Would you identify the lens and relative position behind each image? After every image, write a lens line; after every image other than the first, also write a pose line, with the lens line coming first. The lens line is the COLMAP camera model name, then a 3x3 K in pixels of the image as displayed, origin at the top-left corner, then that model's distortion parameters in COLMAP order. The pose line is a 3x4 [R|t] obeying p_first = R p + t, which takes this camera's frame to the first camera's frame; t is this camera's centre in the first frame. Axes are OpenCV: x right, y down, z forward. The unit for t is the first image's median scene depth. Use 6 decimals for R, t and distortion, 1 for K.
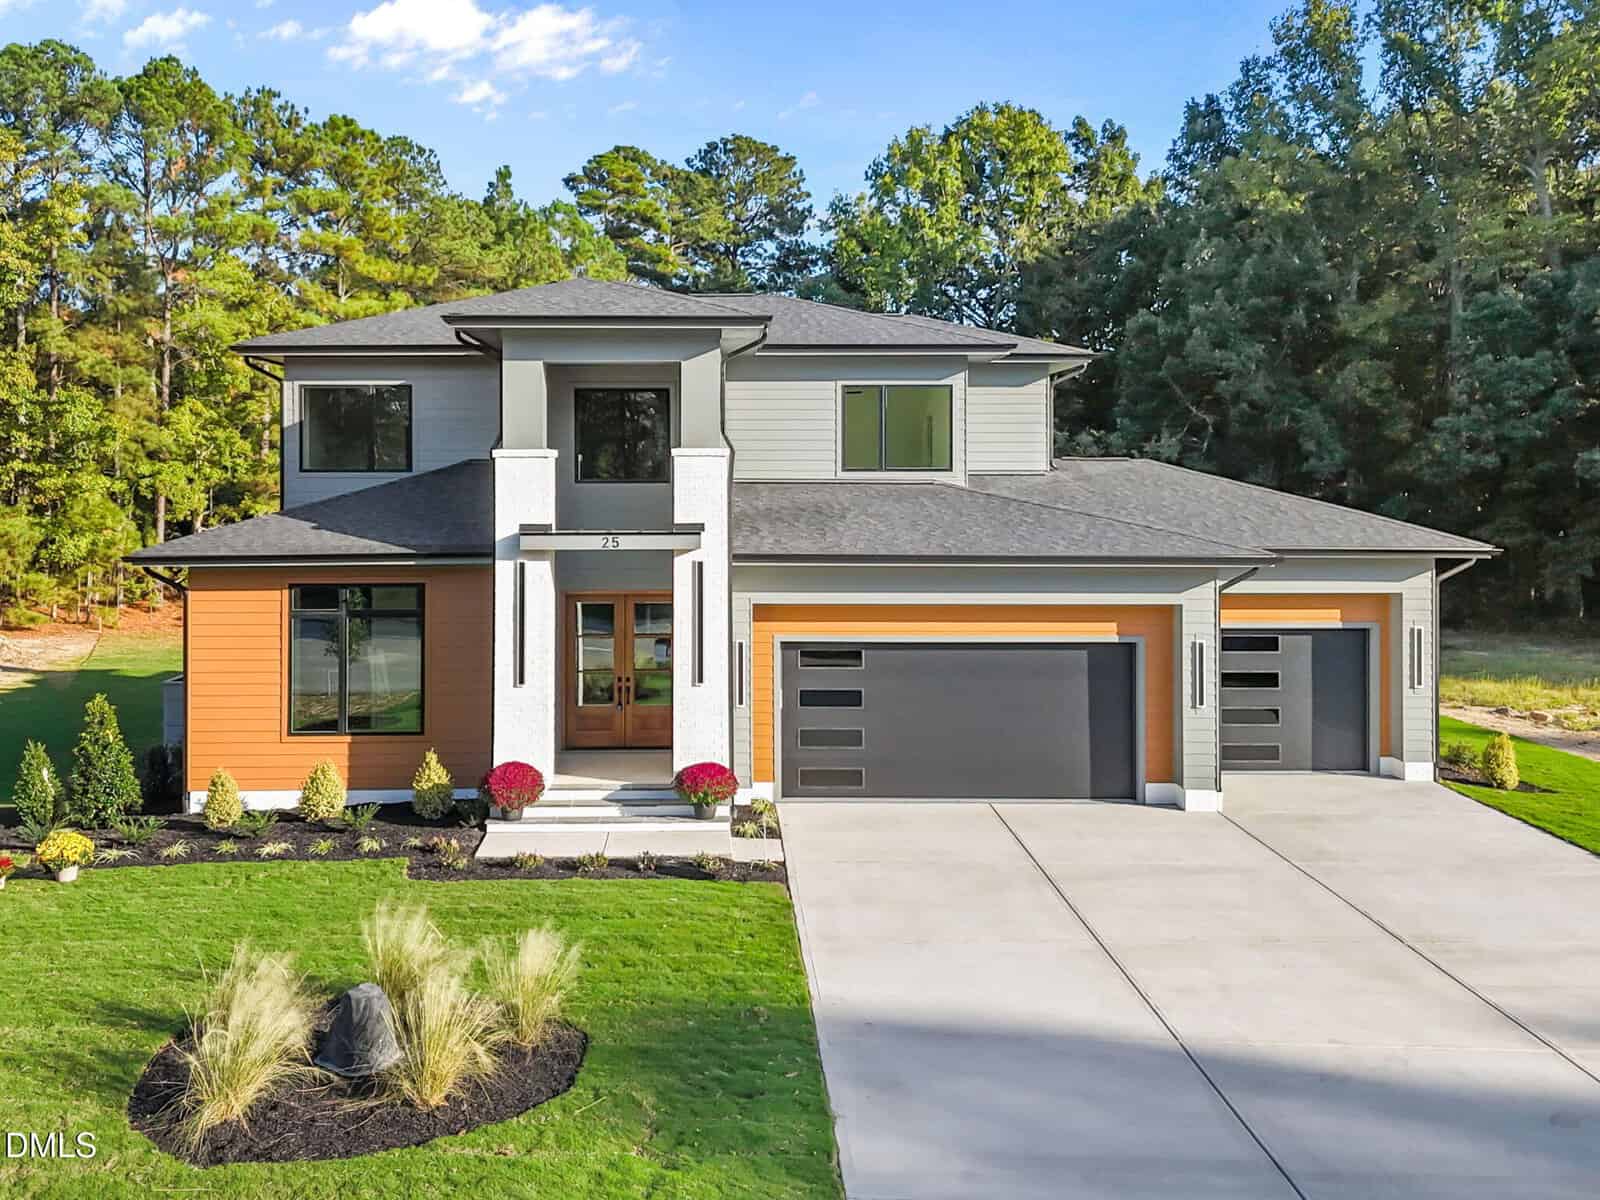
lens RADIAL K [[1598.5, 0, 798.9], [0, 1598.5, 467.7], [0, 0, 1]] dist [0.044716, -0.011958]
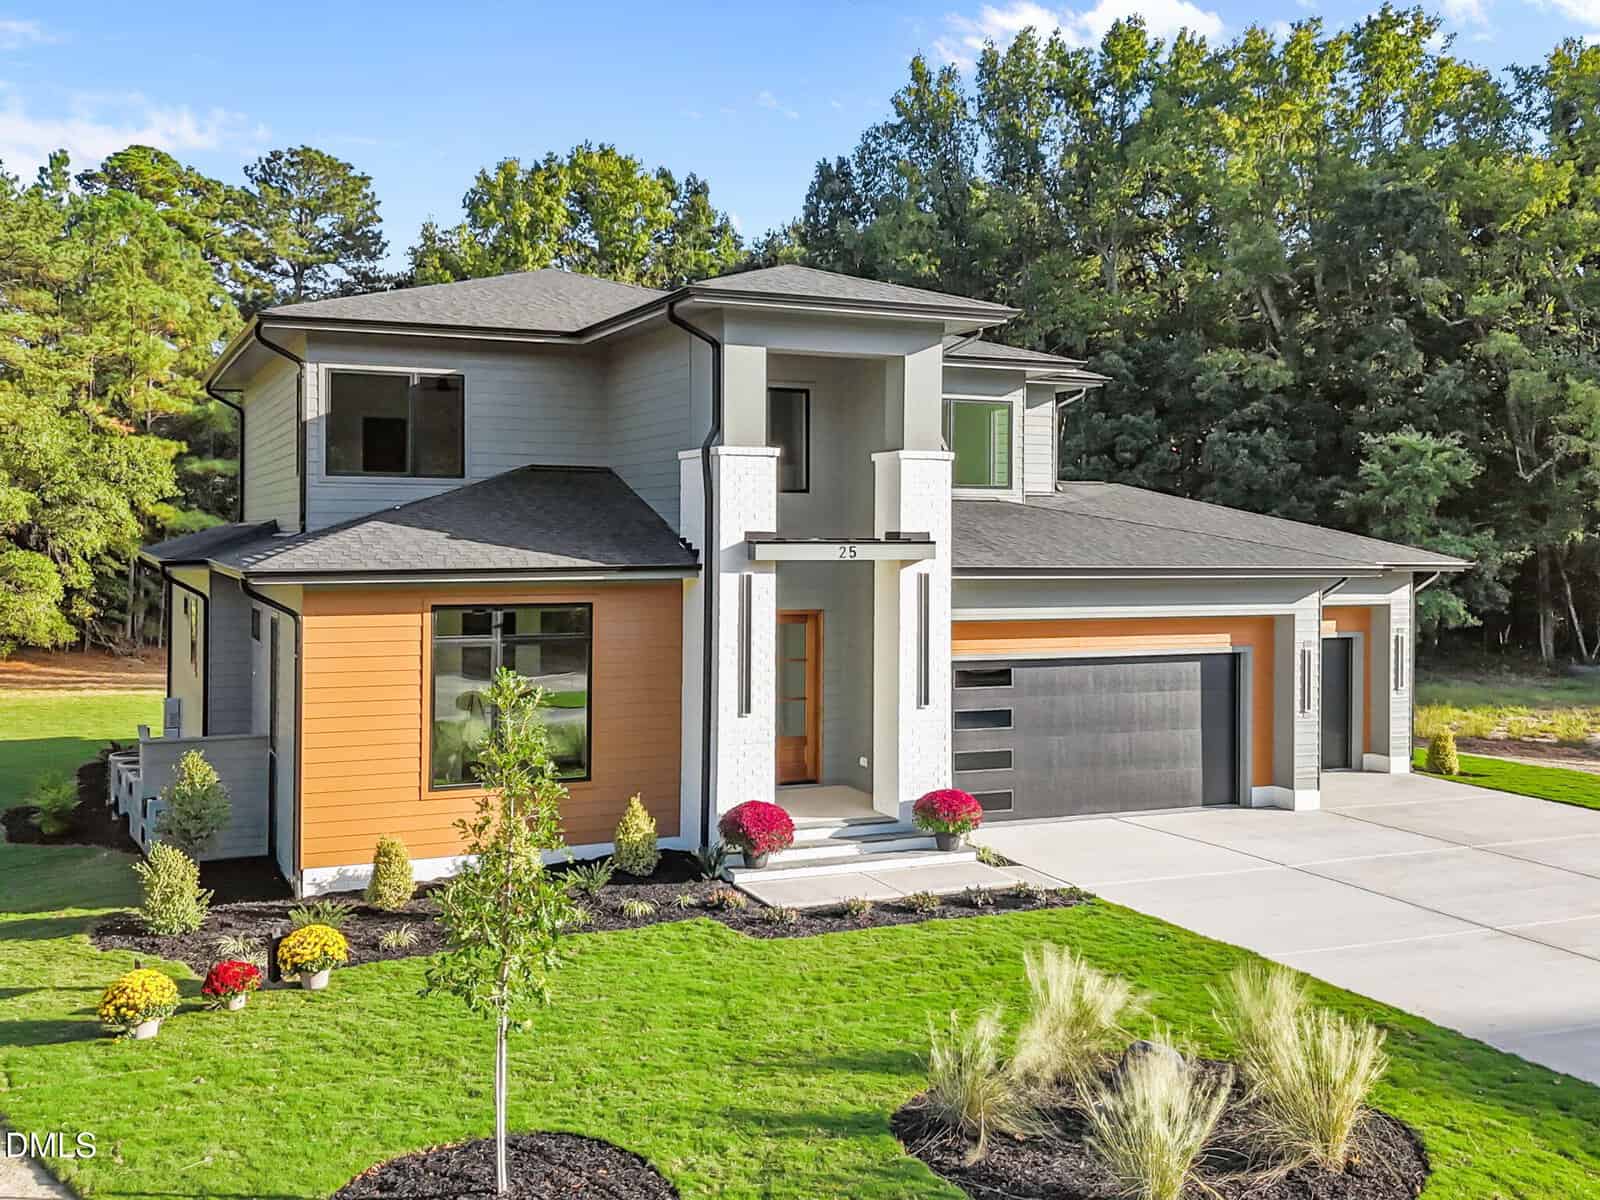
lens RADIAL K [[1552.3, 0, 798.7], [0, 1552.3, 532.2], [0, 0, 1]] dist [0.045343, -0.016842]
pose [[0.910102, 0.007766, 0.414311, -0.474004], [-0.009008, 0.999959, 0.001043, 0.032455], [-0.414286, -0.004681, 0.910135, 0.200095]]
